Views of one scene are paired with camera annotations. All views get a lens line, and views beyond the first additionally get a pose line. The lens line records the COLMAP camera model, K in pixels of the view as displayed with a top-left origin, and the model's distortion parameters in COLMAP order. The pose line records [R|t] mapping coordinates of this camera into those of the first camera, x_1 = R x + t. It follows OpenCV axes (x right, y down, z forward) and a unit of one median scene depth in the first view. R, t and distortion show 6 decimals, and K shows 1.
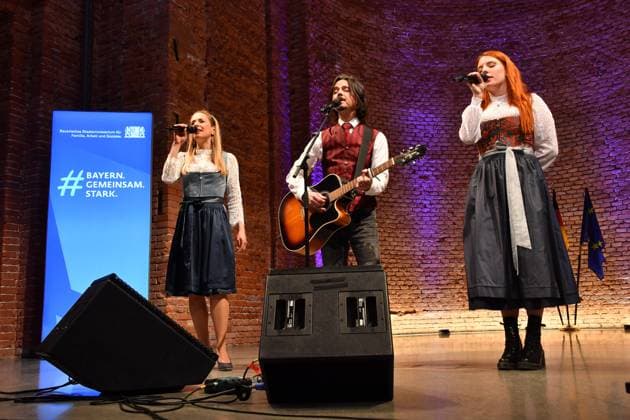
lens RADIAL K [[602.1, 0, 316.3], [0, 602.1, 208.2], [0, 0, 1]] dist [-0.055692, 0.142056]
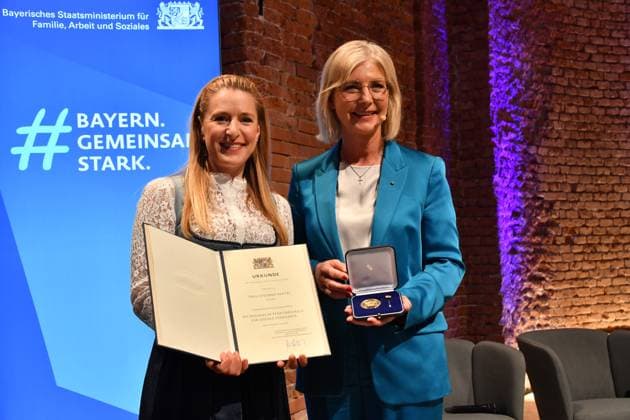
lens RADIAL K [[876.5, 0, 316.7], [0, 876.5, 210.2], [0, 0, 1]] dist [0.239547, 0.033179]
pose [[0.998708, -0.004702, -0.050600, -0.177184], [0.012103, 0.989068, 0.146966, -0.083787], [0.049356, -0.147388, 0.987847, 0.359161]]
